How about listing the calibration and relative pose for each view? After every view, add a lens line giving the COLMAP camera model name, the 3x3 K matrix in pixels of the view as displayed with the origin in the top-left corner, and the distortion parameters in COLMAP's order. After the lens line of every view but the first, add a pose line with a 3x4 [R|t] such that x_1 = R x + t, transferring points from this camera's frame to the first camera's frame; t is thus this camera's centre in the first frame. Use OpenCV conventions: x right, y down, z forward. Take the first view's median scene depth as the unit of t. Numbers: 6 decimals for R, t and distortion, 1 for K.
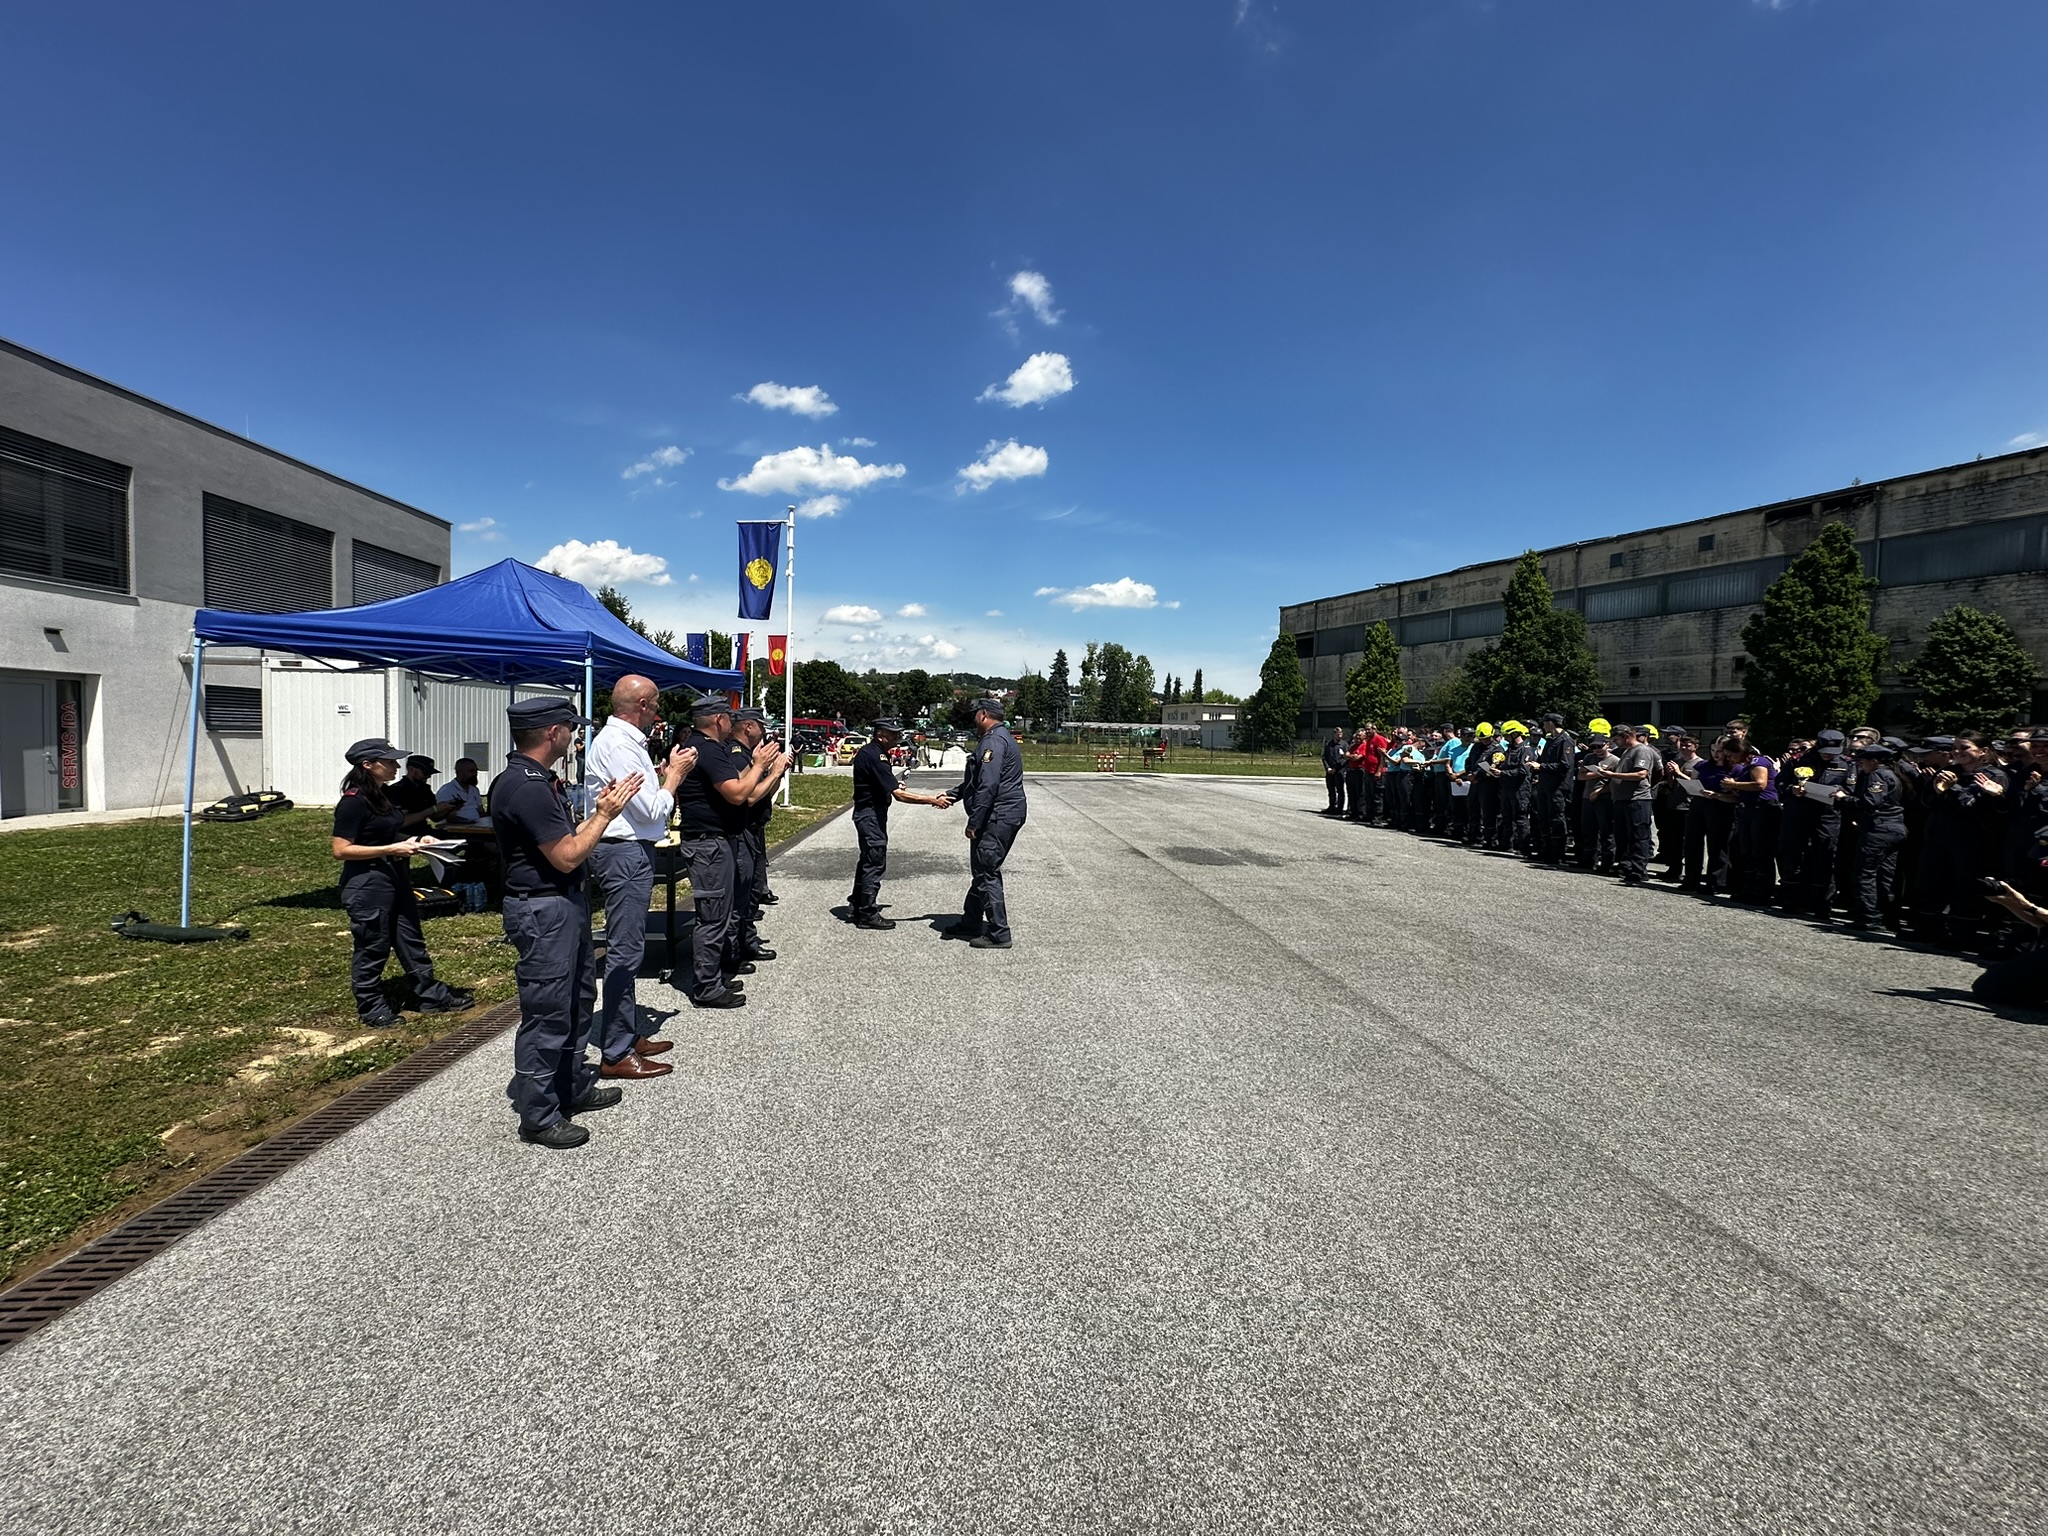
lens RADIAL K [[821.9, 0, 1022.7], [0, 821.9, 764.1], [0, 0, 1]] dist [-0.002748, 0.001044]
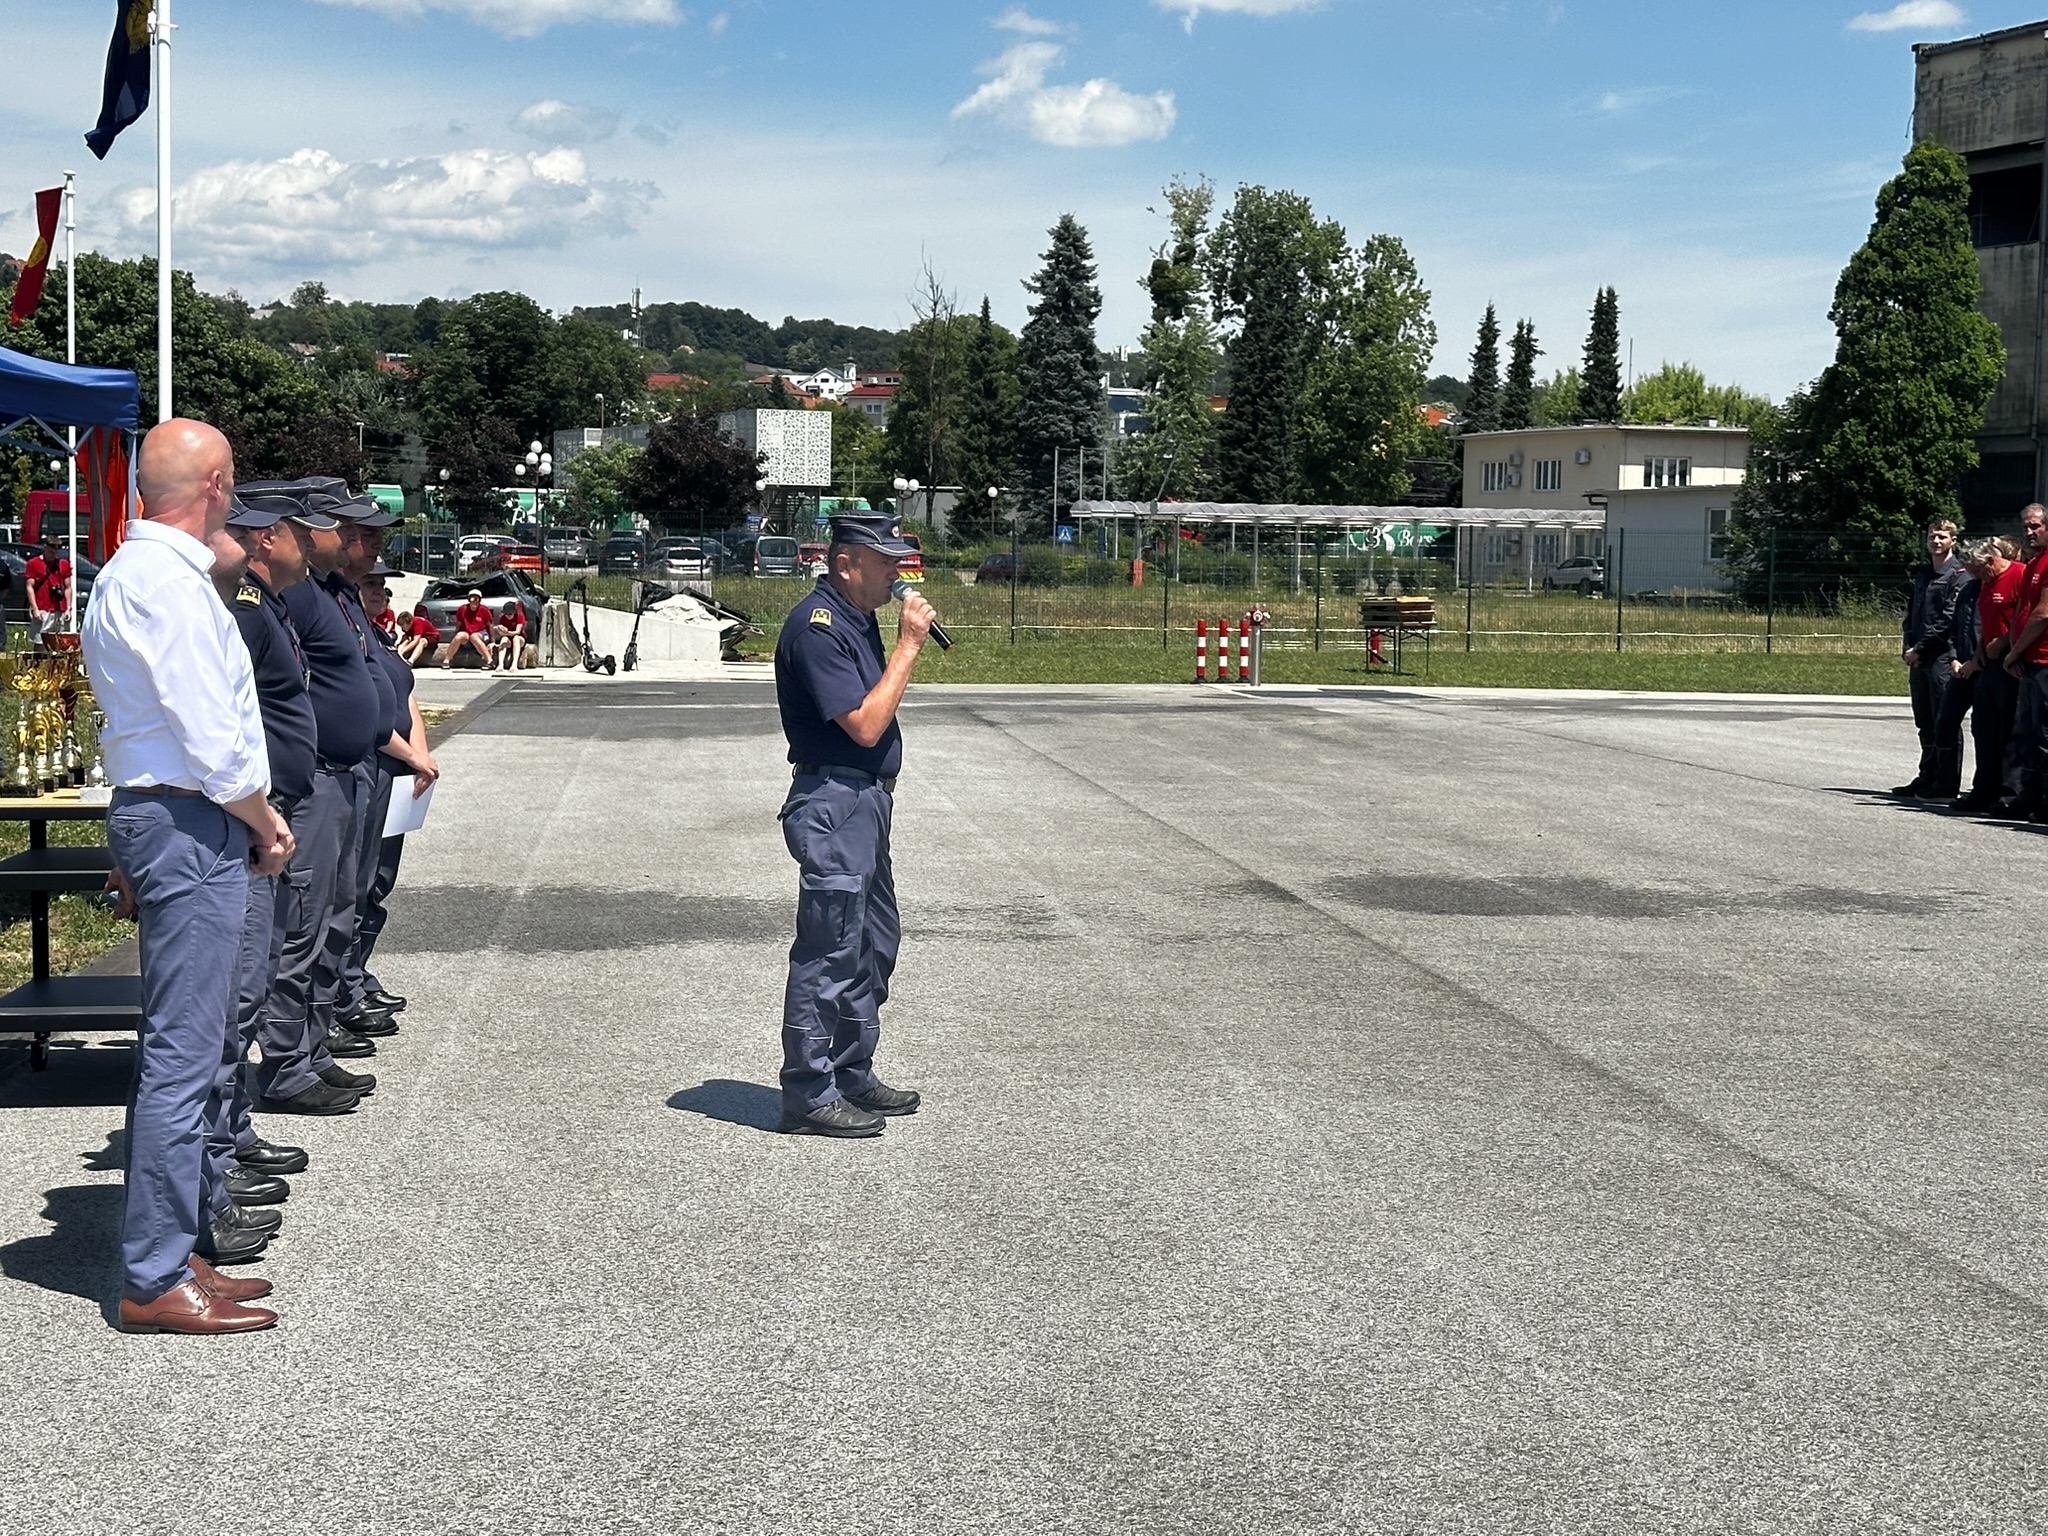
lens RADIAL K [[3264.8, 0, 1024.0], [0, 3264.8, 768.0], [0, 0, 1]] dist [0.128626, 0.010504]
pose [[0.999485, -0.007849, 0.031119, -0.001817], [0.006889, 0.999501, 0.030842, 0.003421], [-0.031346, -0.030611, 0.999040, -0.101092]]
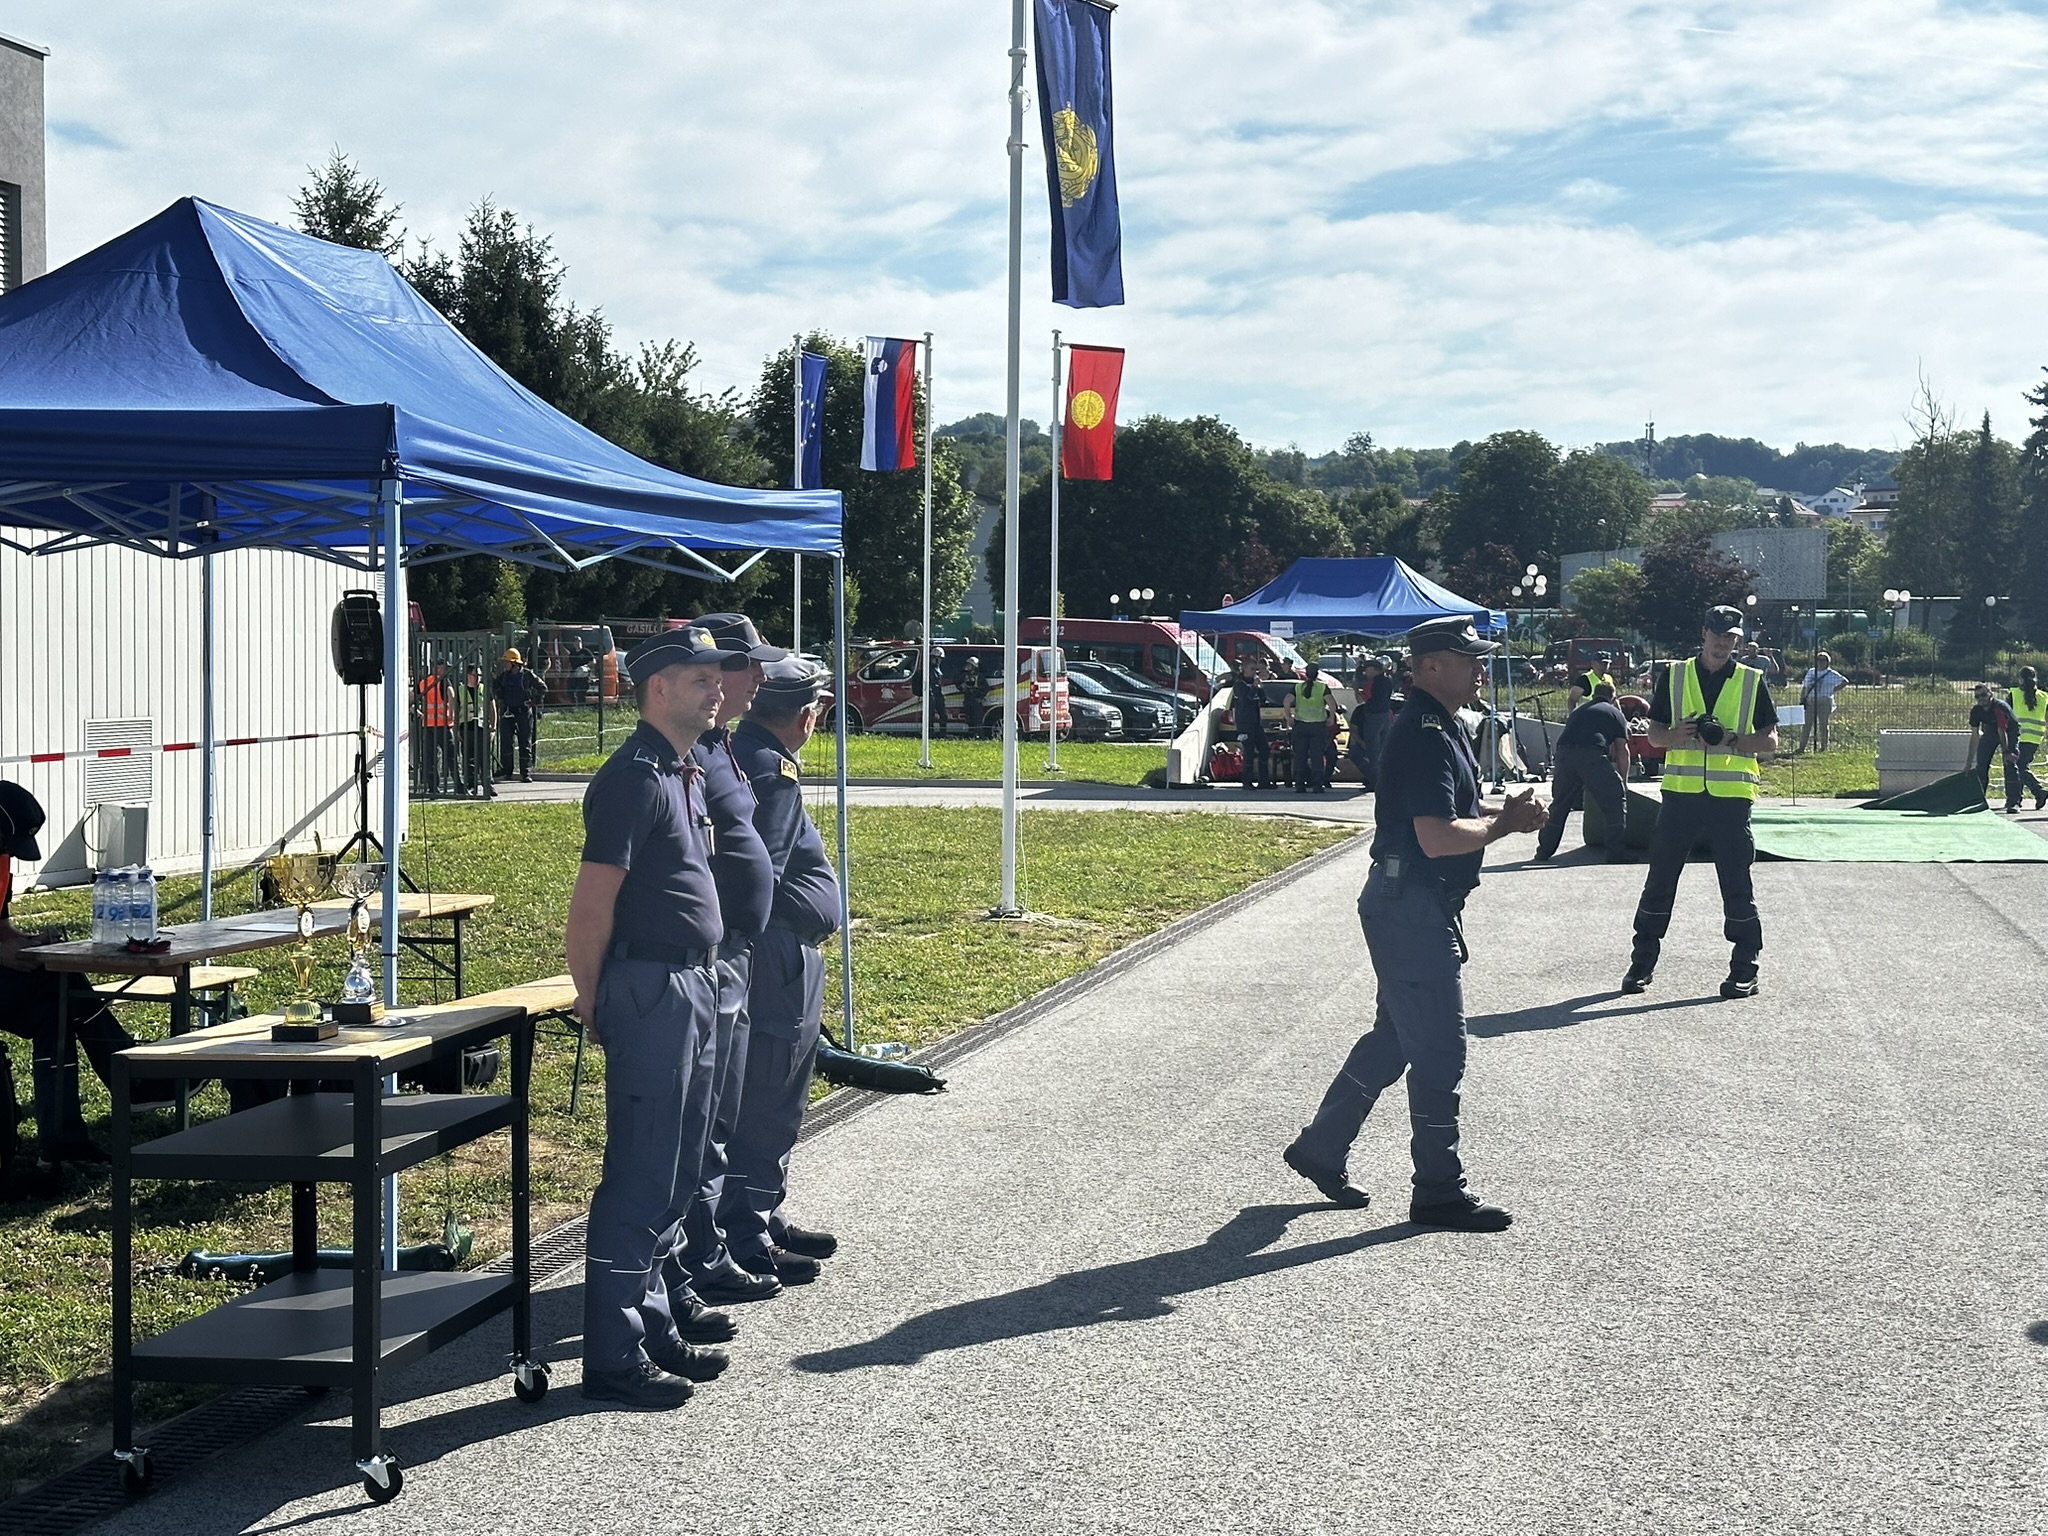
lens RADIAL K [[2945.2, 0, 1013.4], [0, 2945.2, 772.8], [0, 0, 1]] dist [0.165941, -0.118890]
pose [[0.955871, -0.007690, -0.293686, 0.016065], [0.007499, 0.999970, -0.001778, 0.000085], [0.293691, -0.000503, 0.955900, -0.022890]]
